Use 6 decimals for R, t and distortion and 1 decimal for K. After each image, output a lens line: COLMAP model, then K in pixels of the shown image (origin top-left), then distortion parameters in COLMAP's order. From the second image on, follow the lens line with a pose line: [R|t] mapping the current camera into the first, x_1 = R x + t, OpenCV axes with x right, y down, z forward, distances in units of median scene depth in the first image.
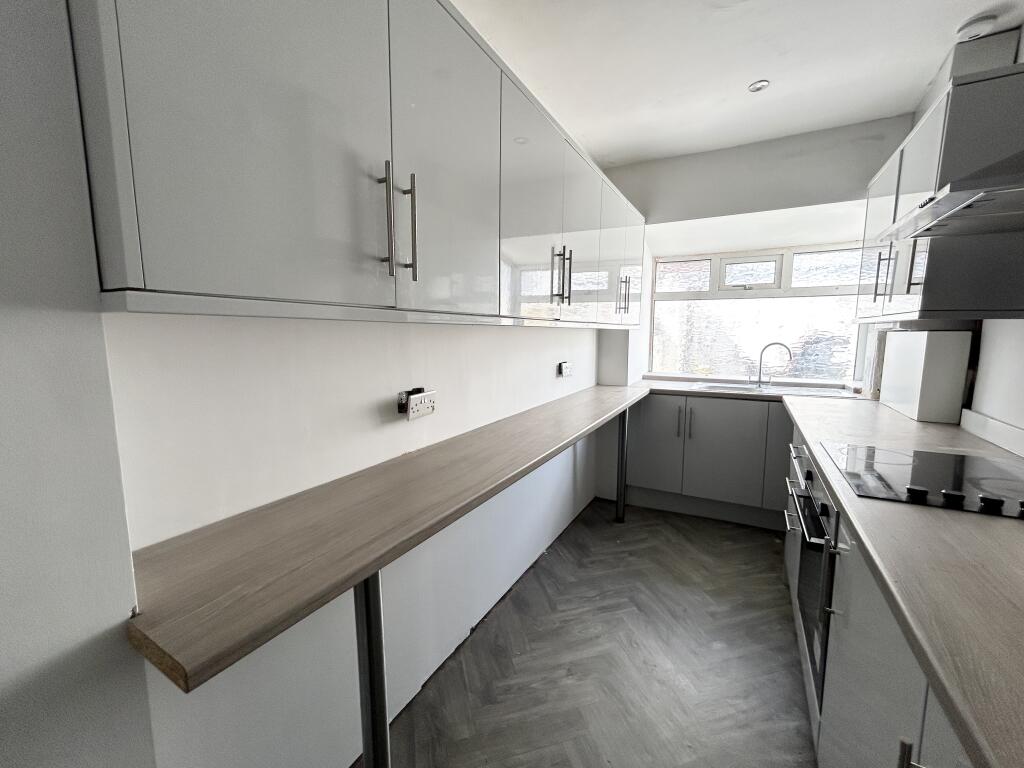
lens RADIAL K [[416.6, 0, 512.0], [0, 416.6, 384.0], [0, 0, 1]] dist [0.001215, 0.001925]
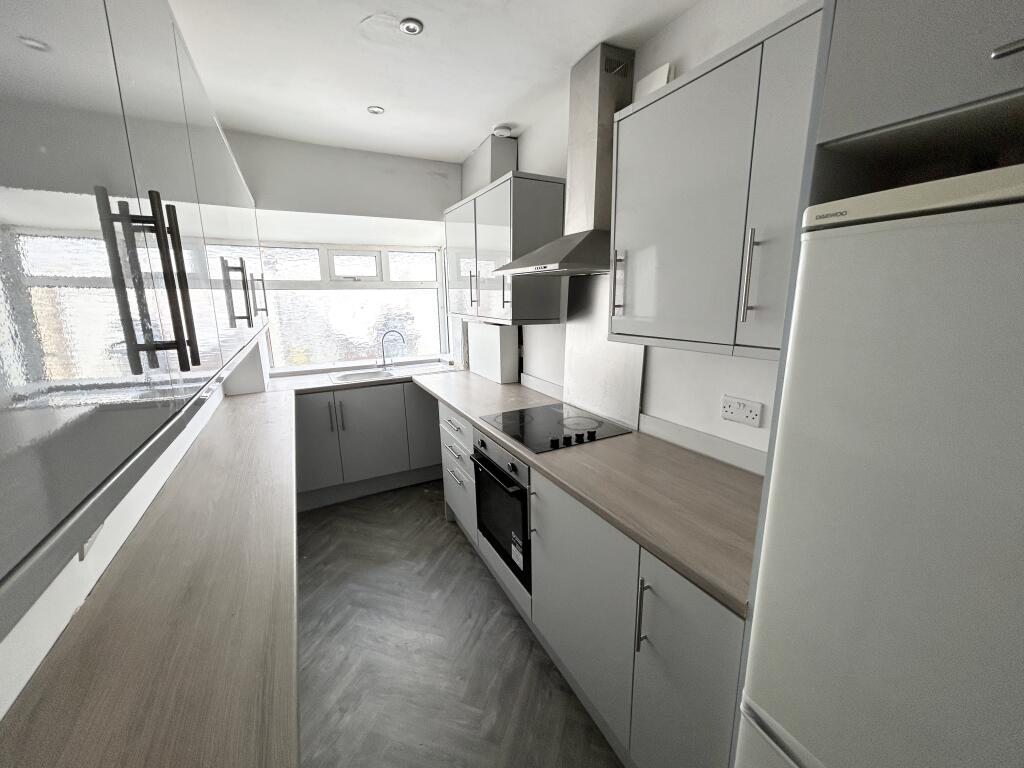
lens RADIAL K [[416.6, 0, 512.0], [0, 416.6, 384.0], [0, 0, 1]] dist [0.001215, 0.001925]
pose [[0.557022, -0.185427, 0.809533, -0.217864], [0.118585, 0.982526, 0.143455, -0.111238], [-0.821988, 0.016091, 0.569278, 0.084021]]
